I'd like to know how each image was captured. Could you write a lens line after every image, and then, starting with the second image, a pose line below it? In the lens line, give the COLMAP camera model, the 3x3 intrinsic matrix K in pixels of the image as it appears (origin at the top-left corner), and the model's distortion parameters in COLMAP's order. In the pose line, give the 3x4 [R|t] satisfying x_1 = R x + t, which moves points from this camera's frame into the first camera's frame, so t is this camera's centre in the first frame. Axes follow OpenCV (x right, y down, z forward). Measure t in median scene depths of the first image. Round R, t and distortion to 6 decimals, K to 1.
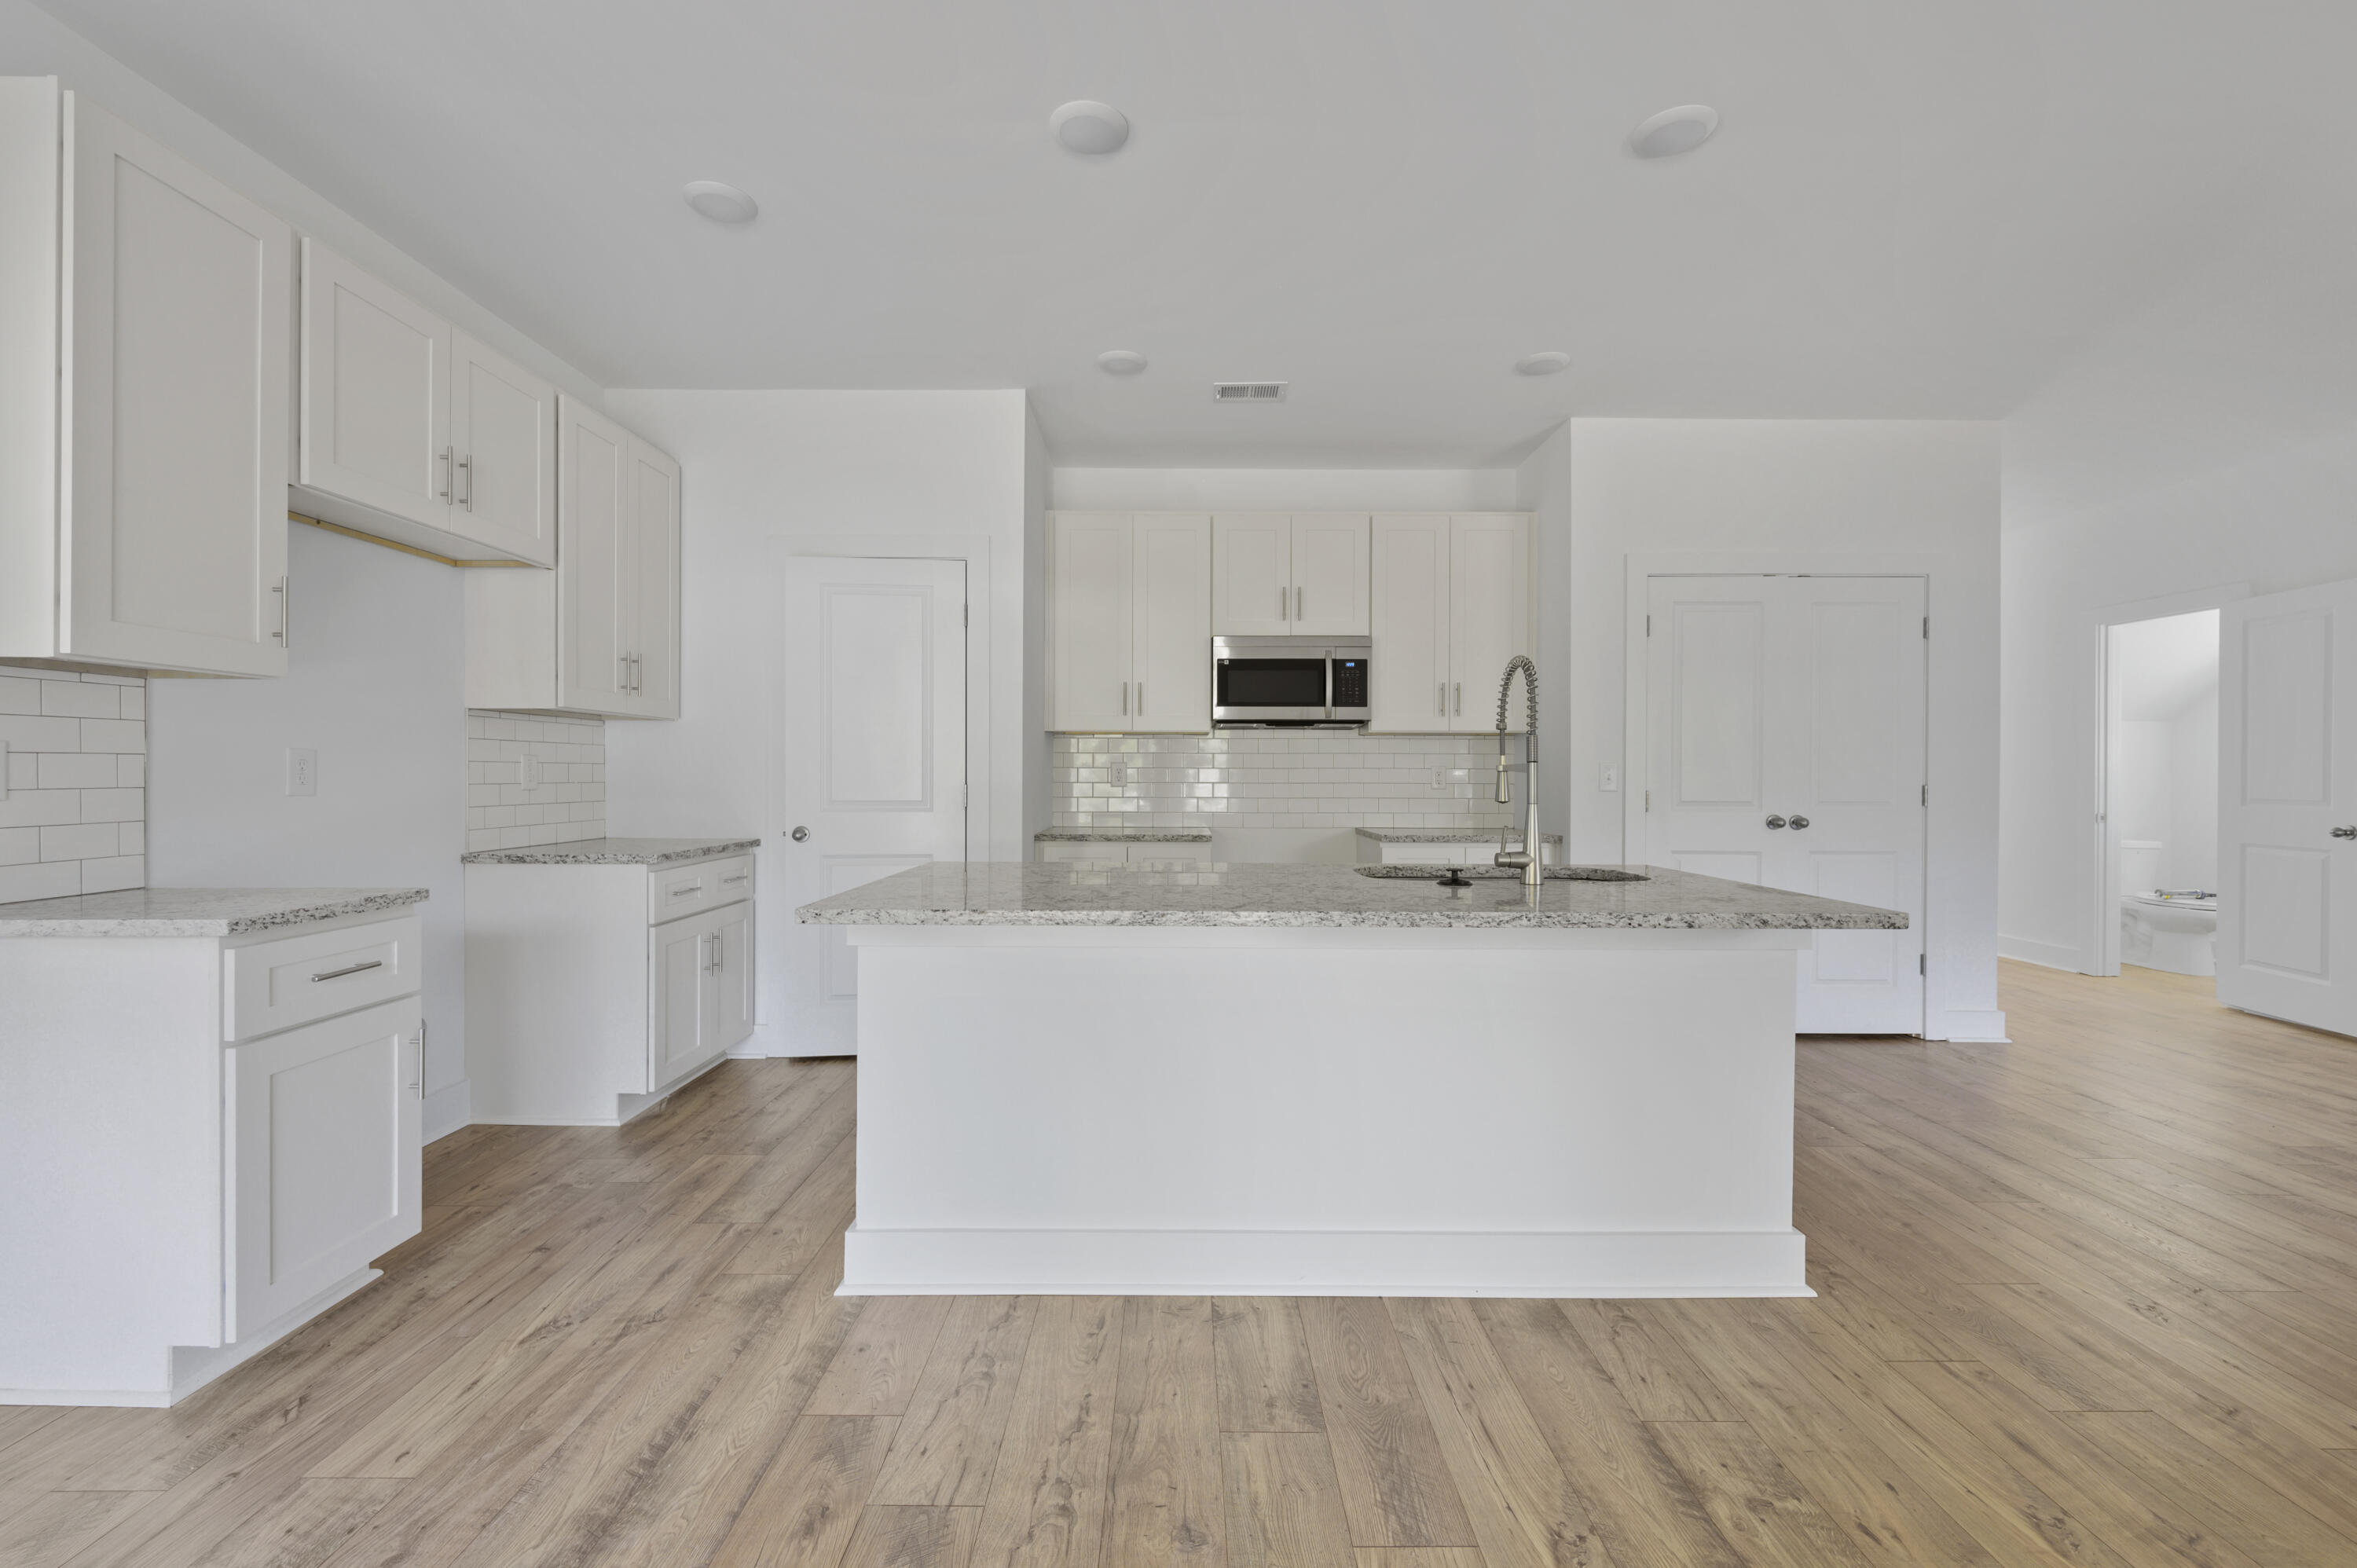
lens RADIAL K [[977.7, 0, 1178.5], [0, 977.7, 784.0], [0, 0, 1]] dist [0.000988, 0.000416]
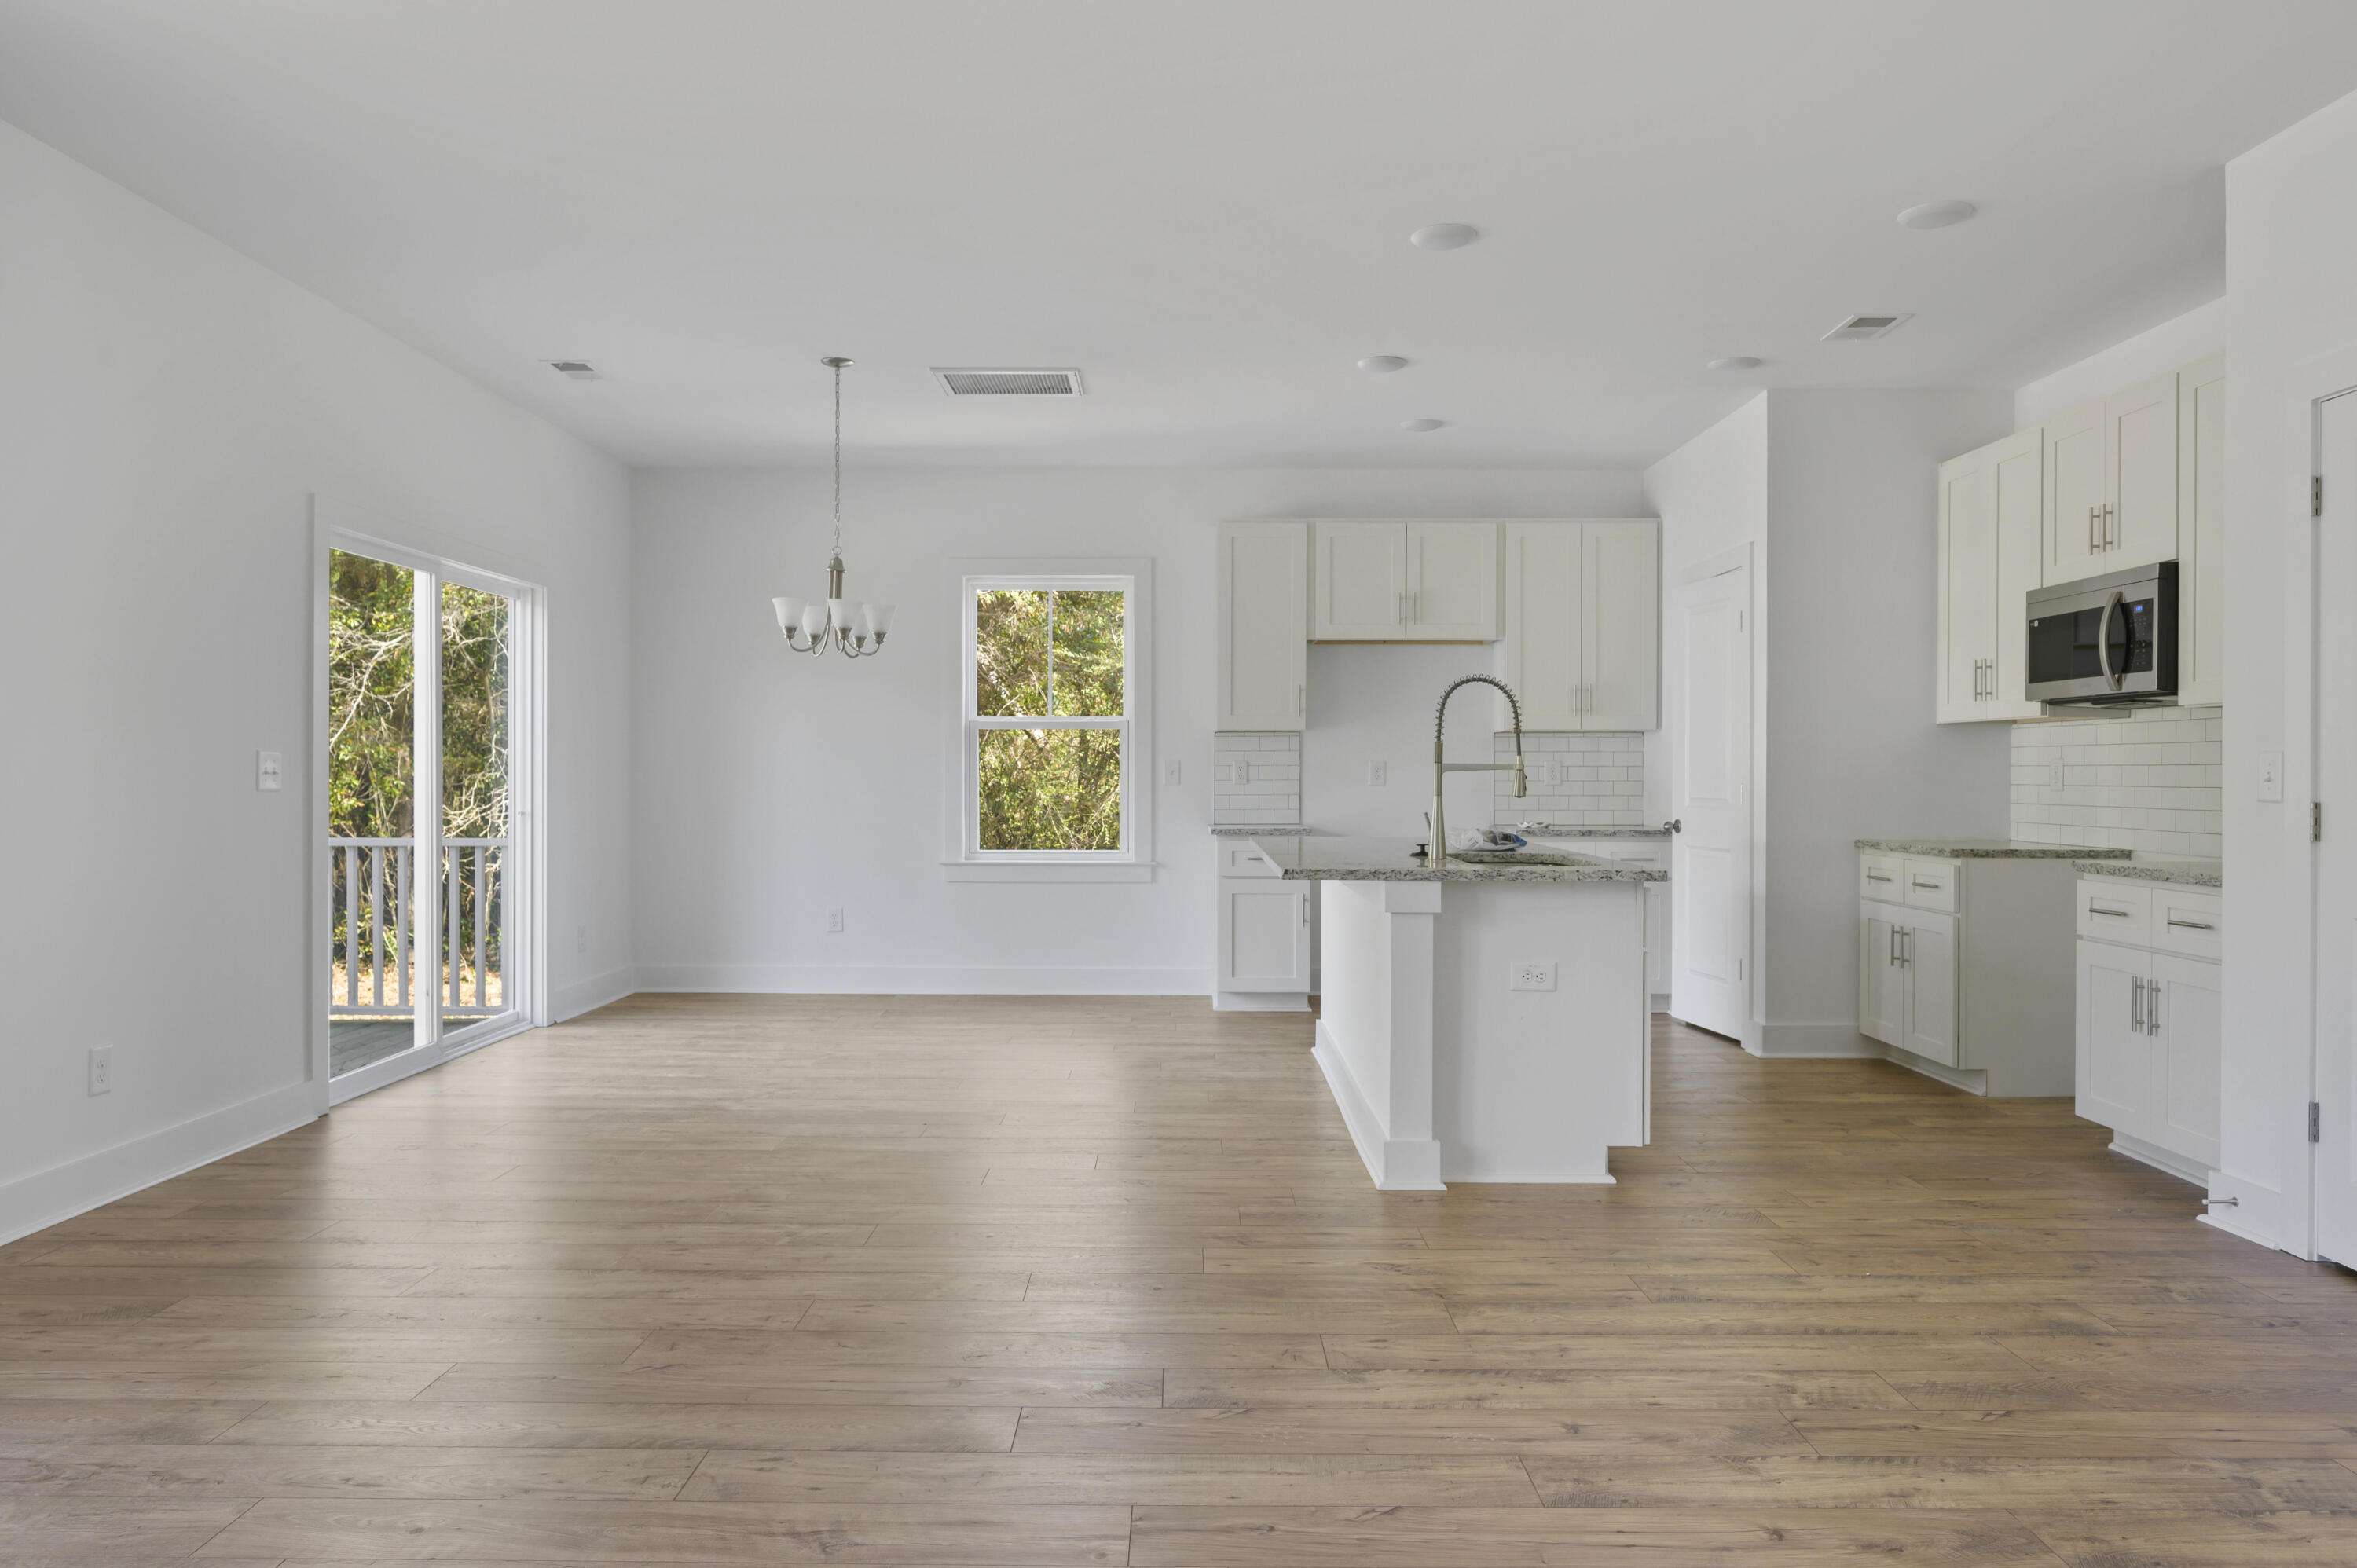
lens RADIAL K [[1607.4, 0, 1178.5], [0, 1607.4, 784.0], [0, 0, 1]] dist [-0.010027, 0.006661]
pose [[-0.009491, 0.004043, -0.999947, 2.804161], [-0.012956, 0.999907, 0.004166, 0.001660], [0.999871, 0.012995, -0.009438, 0.785818]]
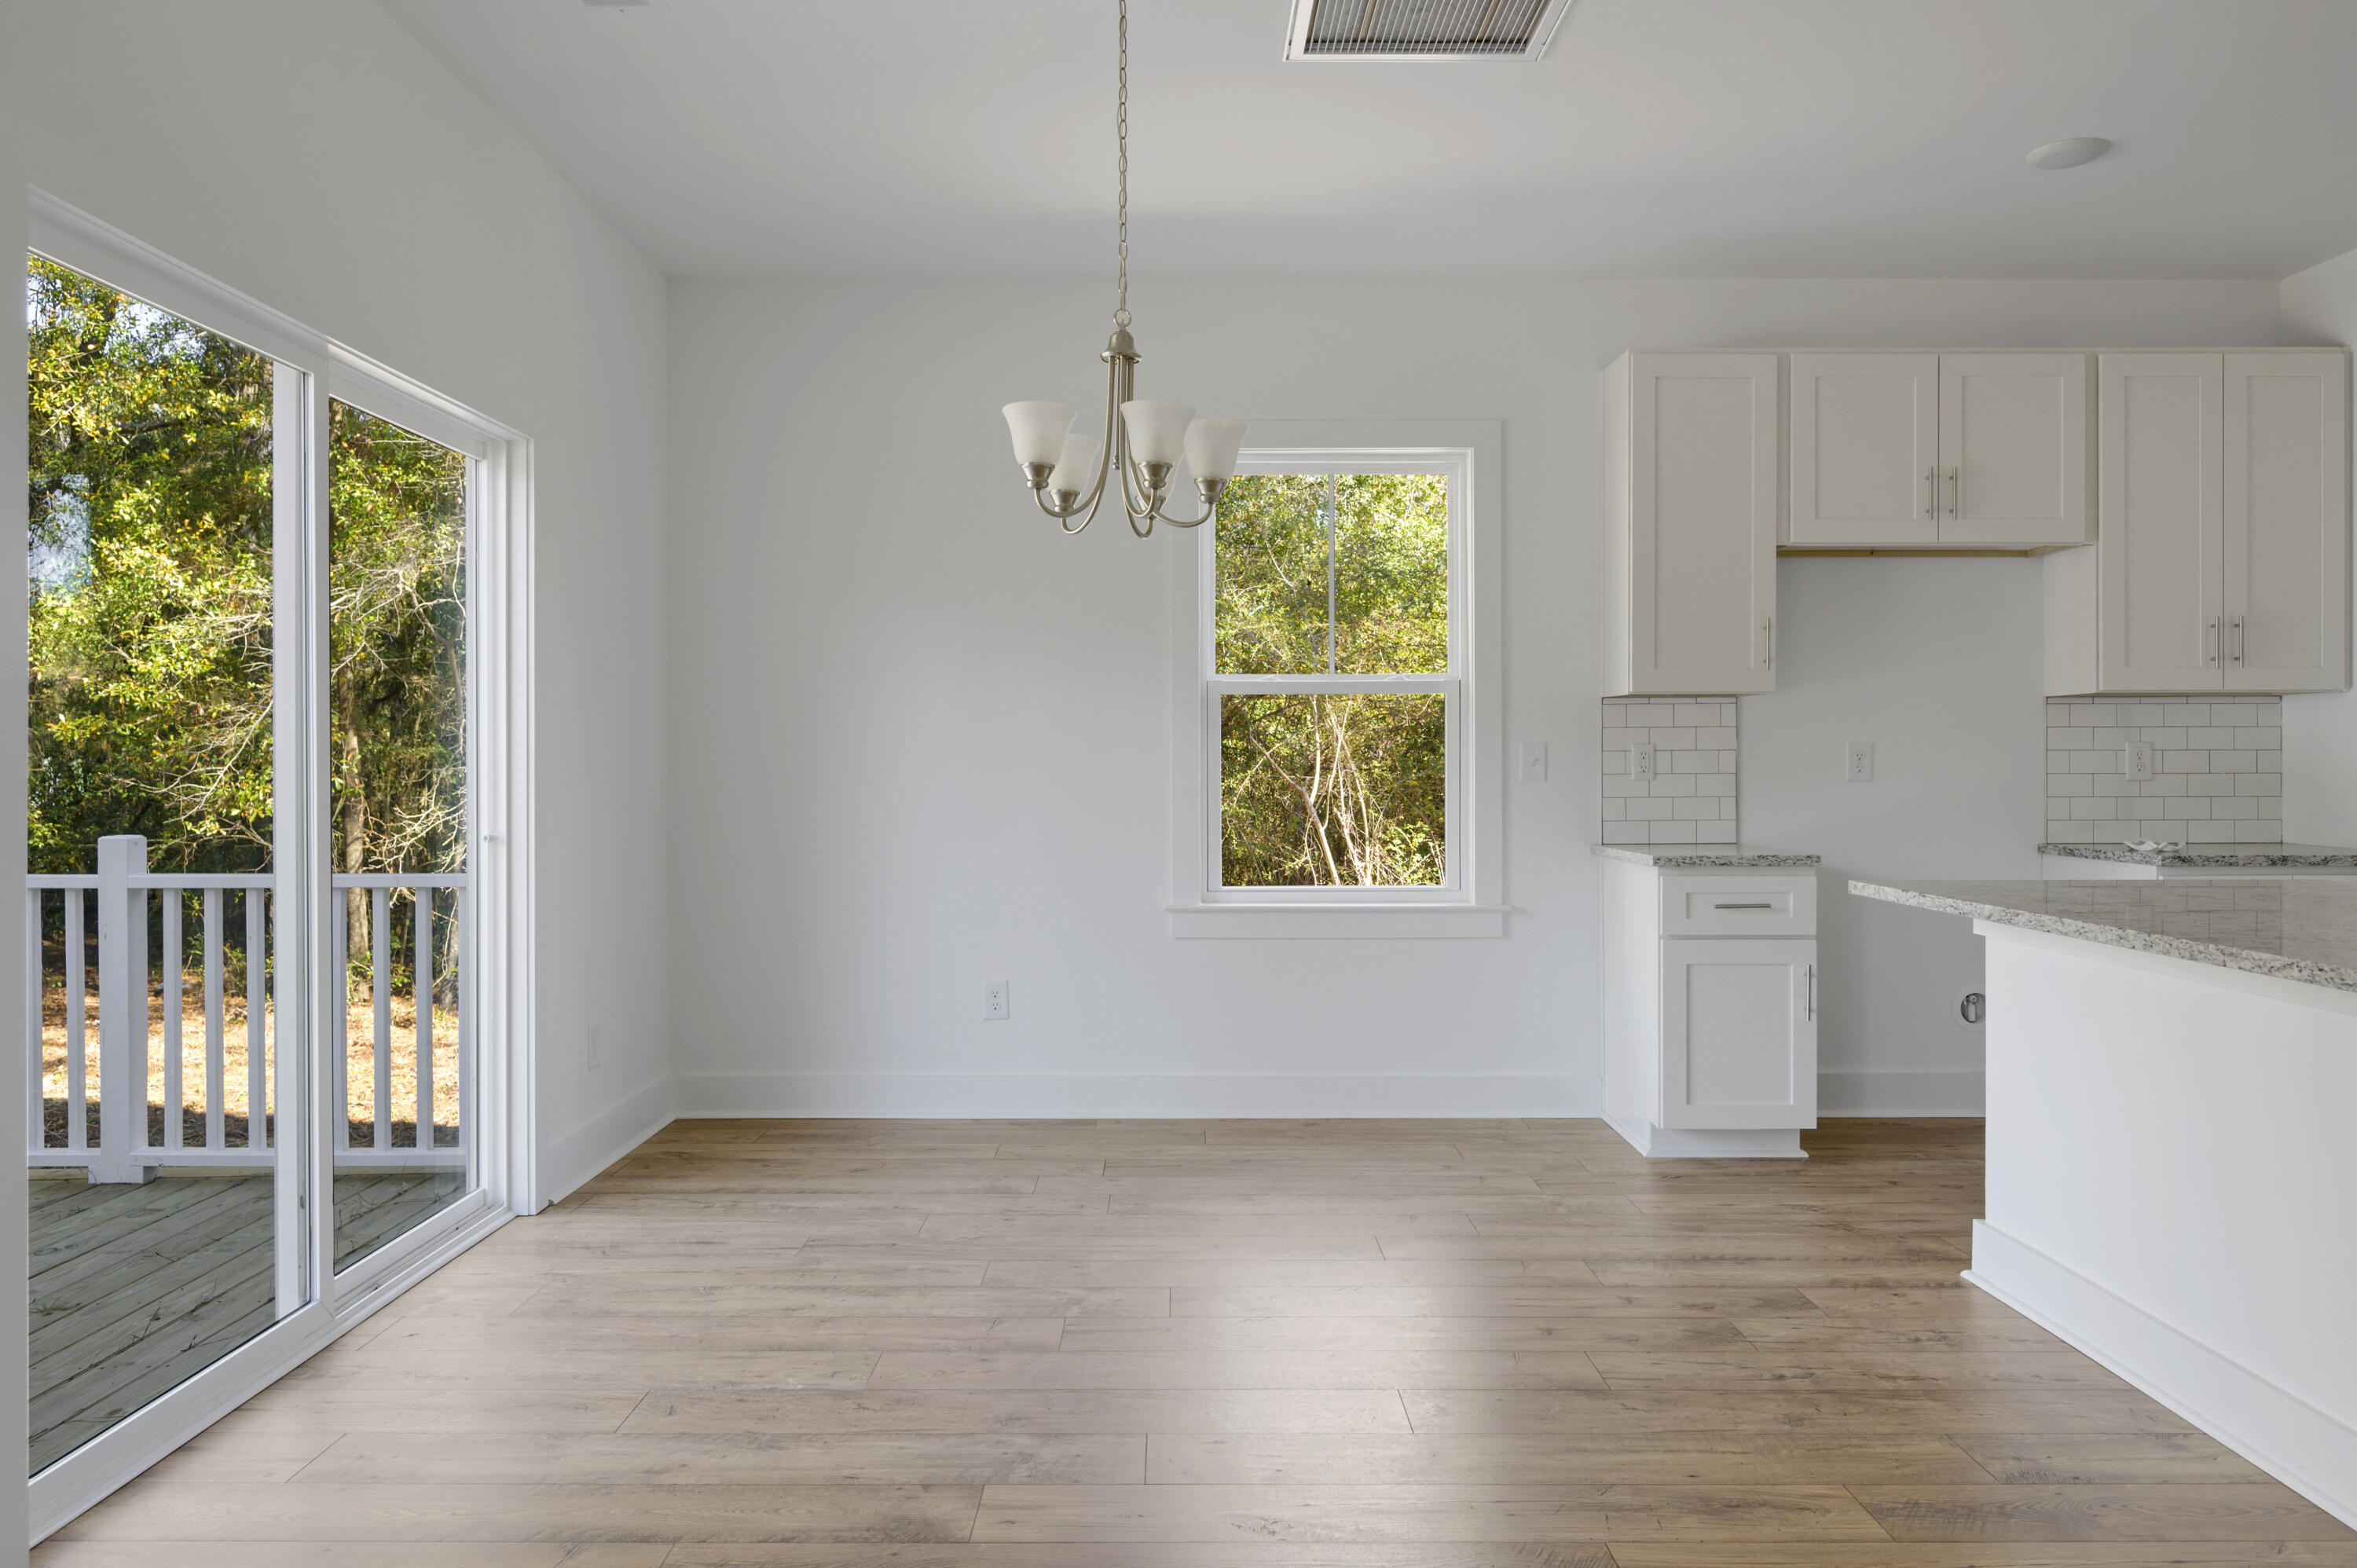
lens RADIAL K [[1607.4, 0, 1178.5], [0, 1607.4, 784.0], [0, 0, 1]] dist [-0.010027, 0.006661]
pose [[0.002668, 0.010344, -0.999943, 1.342930], [-0.008615, 0.999910, 0.010321, 0.002391], [0.999959, 0.008587, 0.002757, 0.184508]]
